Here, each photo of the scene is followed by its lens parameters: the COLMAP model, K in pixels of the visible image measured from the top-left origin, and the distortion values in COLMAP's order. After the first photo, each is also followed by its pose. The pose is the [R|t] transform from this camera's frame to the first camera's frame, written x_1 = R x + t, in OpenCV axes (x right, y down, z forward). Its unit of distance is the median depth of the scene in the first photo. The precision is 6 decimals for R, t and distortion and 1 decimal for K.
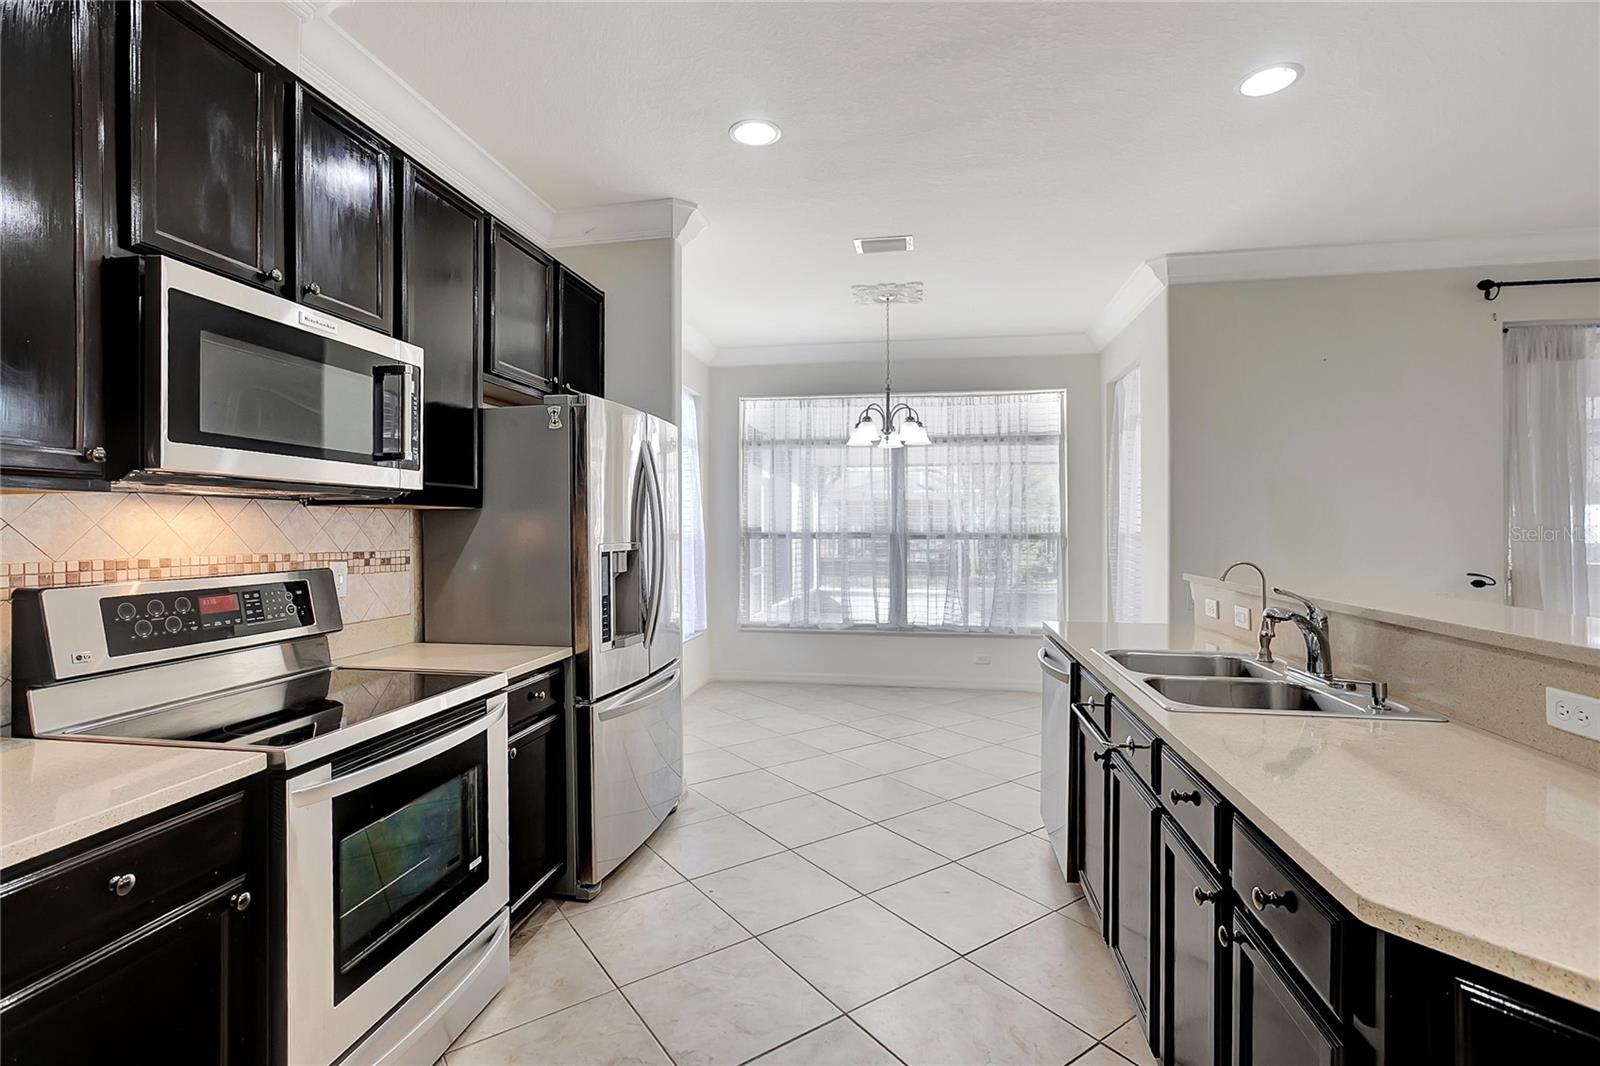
lens RADIAL K [[733.4, 0, 798.1], [0, 733.4, 519.4], [0, 0, 1]] dist [-0.003752, 0.001729]
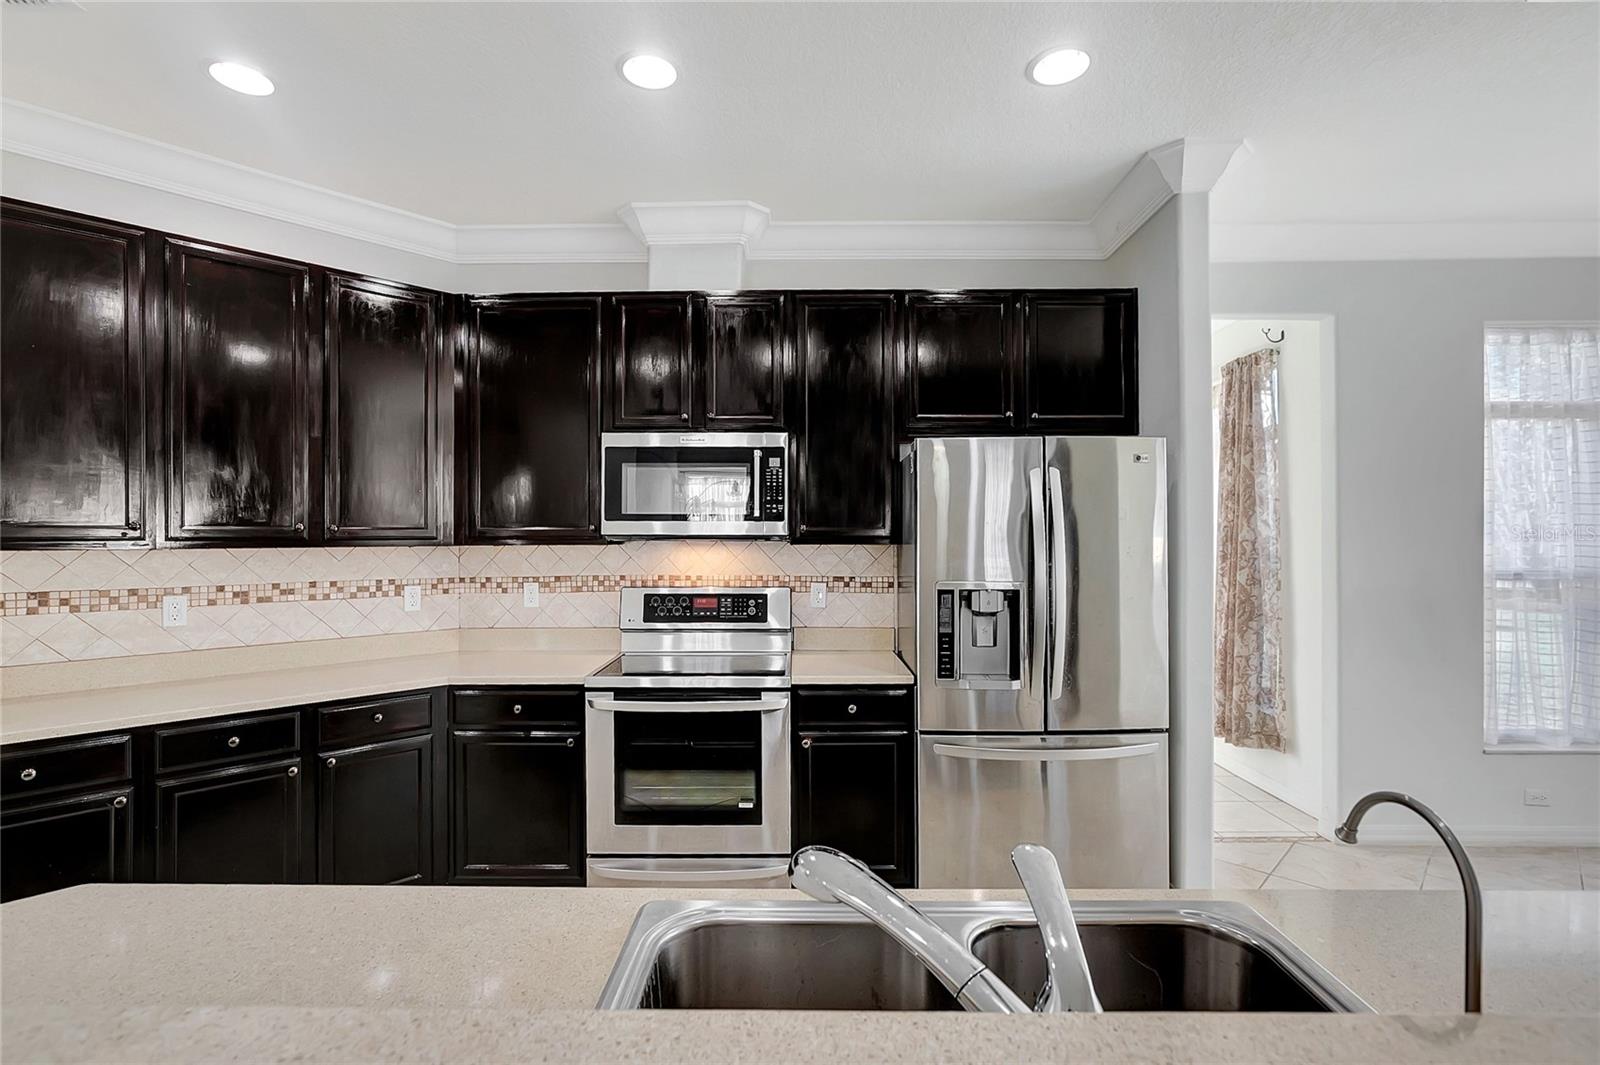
lens RADIAL K [[733.4, 0, 796.8], [0, 733.4, 541.2], [0, 0, 1]] dist [-0.003752, 0.001729]
pose [[0.158135, 0.005967, -0.987399, 0.709959], [0.011348, 0.999905, 0.007860, -0.032127], [0.987352, -0.012448, 0.158053, 0.660223]]
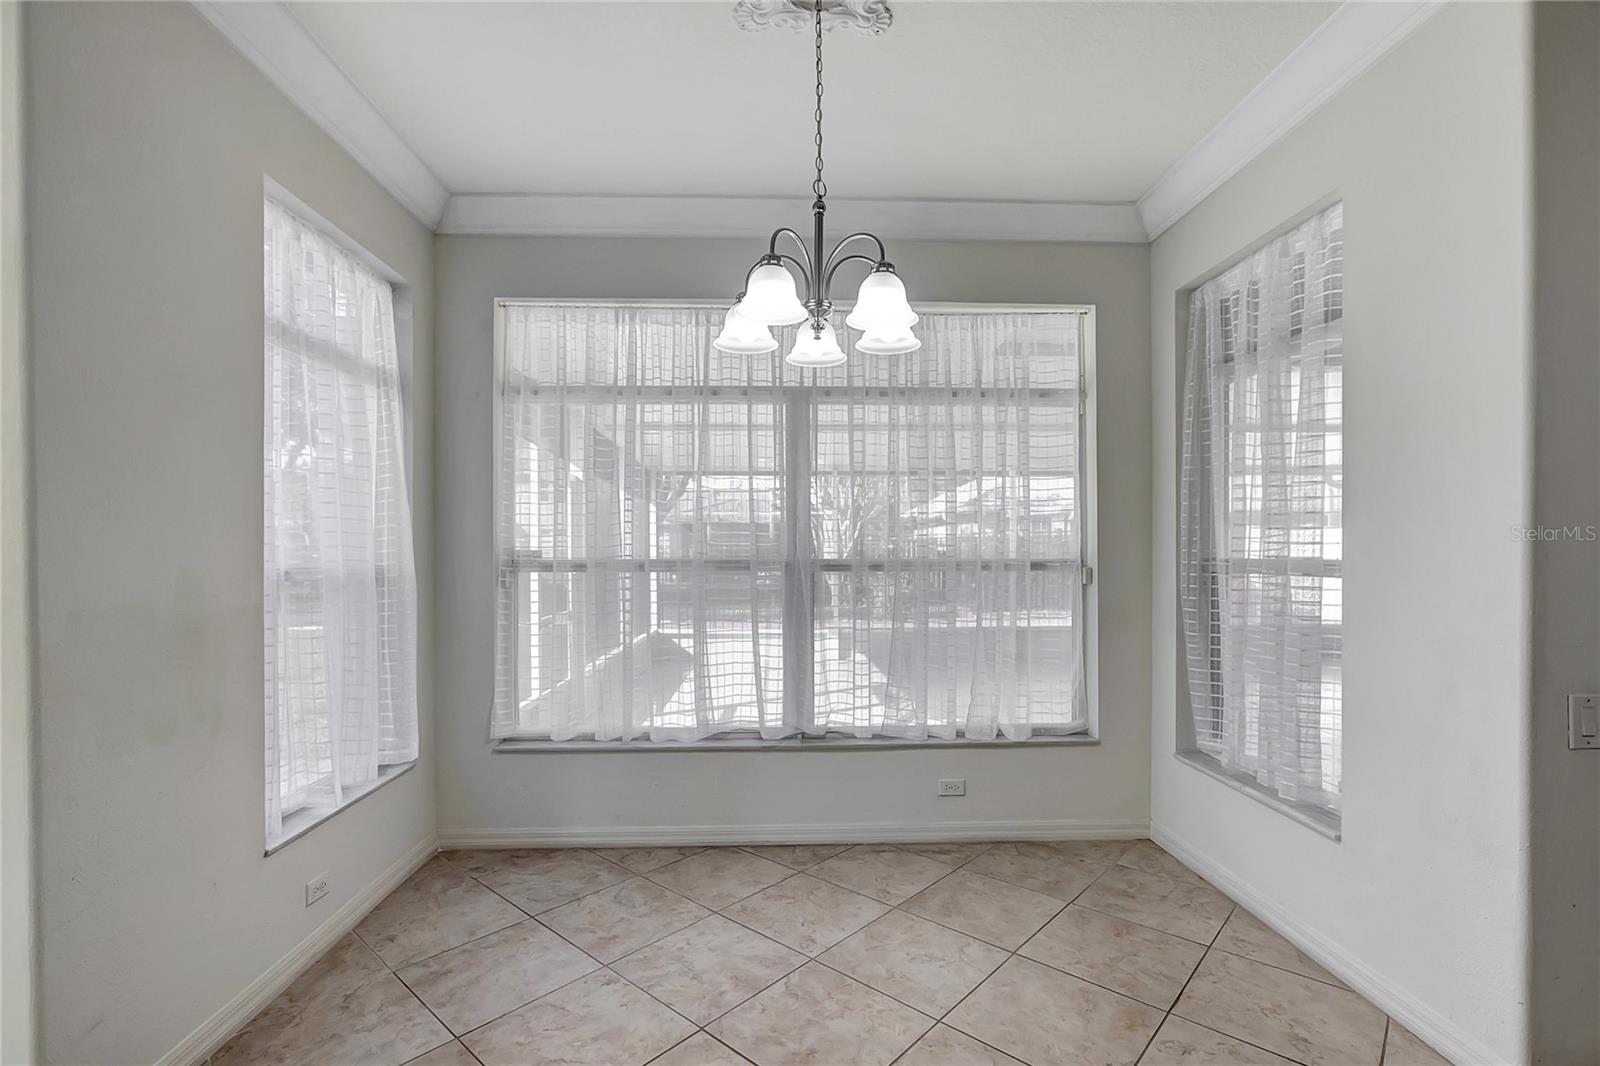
lens RADIAL K [[733.4, 0, 801.3], [0, 733.4, 546.0], [0, 0, 1]] dist [-0.003752, 0.001729]
pose [[0.976664, 0.000243, 0.214774, 0.049160], [-0.000848, 0.999996, 0.002726, 0.014590], [-0.214773, -0.002844, 0.976660, 1.118909]]
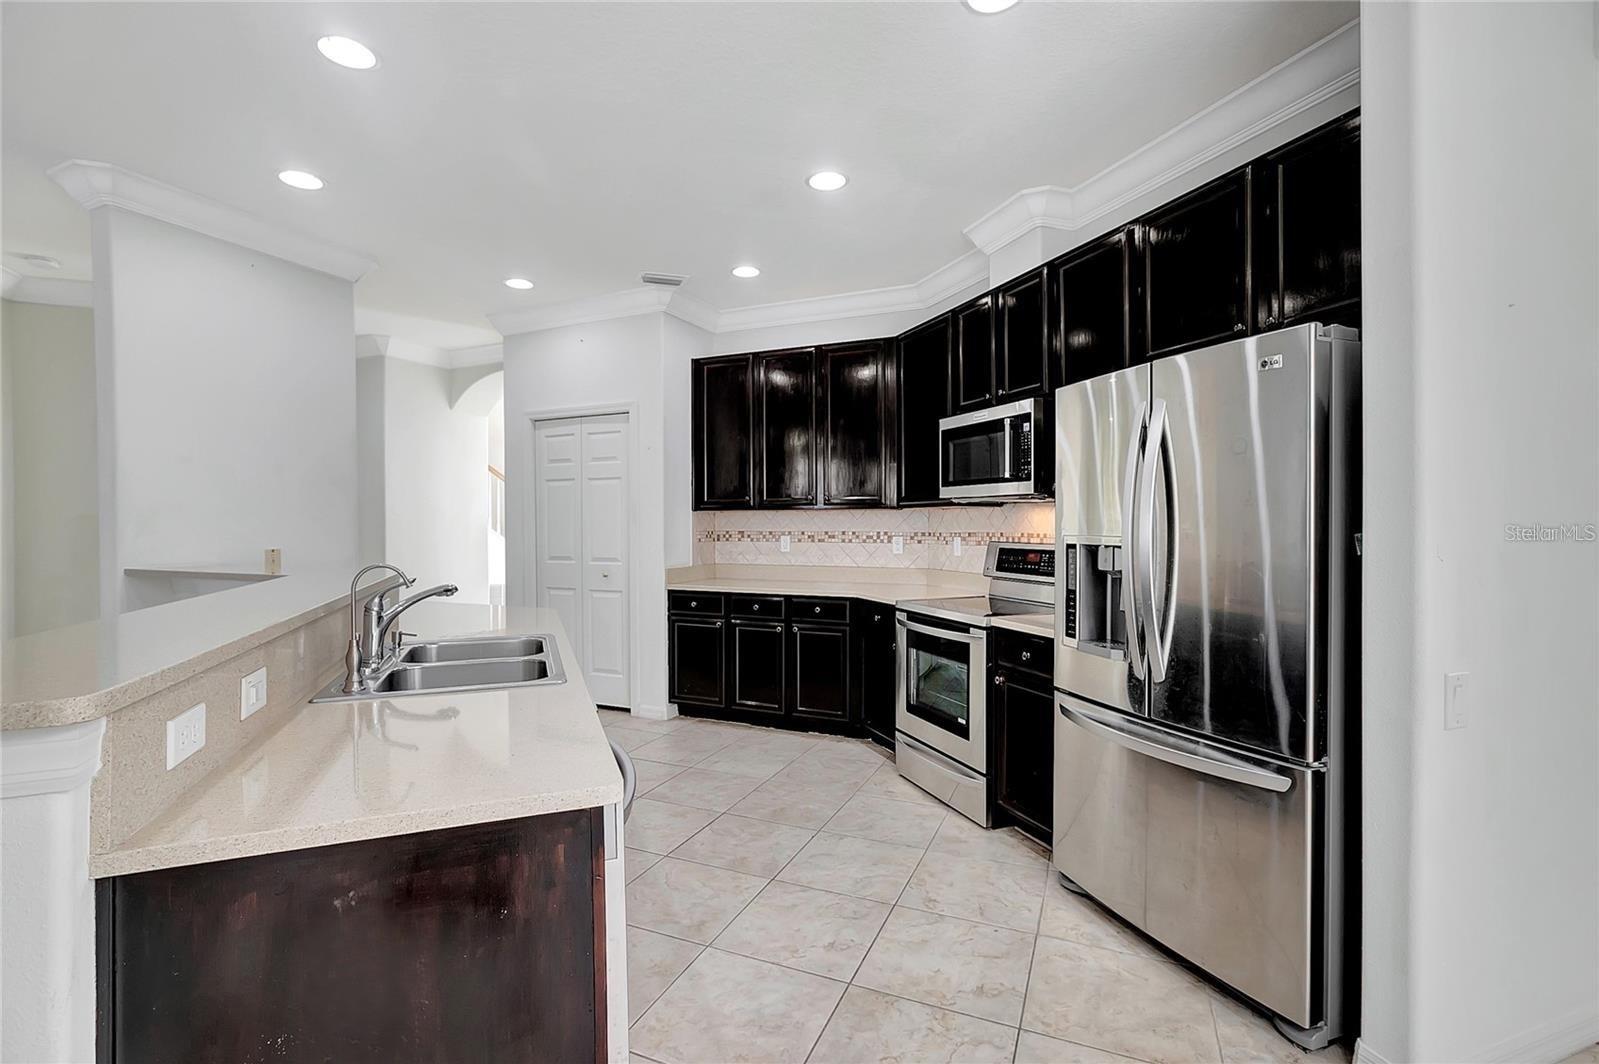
lens RADIAL K [[733.0, 0, 803.3], [0, 733.0, 527.3], [0, 0, 1]] dist [-0.003752, 0.001729]
pose [[-0.851459, 0.008620, -0.524350, 0.548567], [0.009707, 0.999953, 0.000677, 0.018814], [0.524331, -0.004514, -0.851503, 1.661899]]
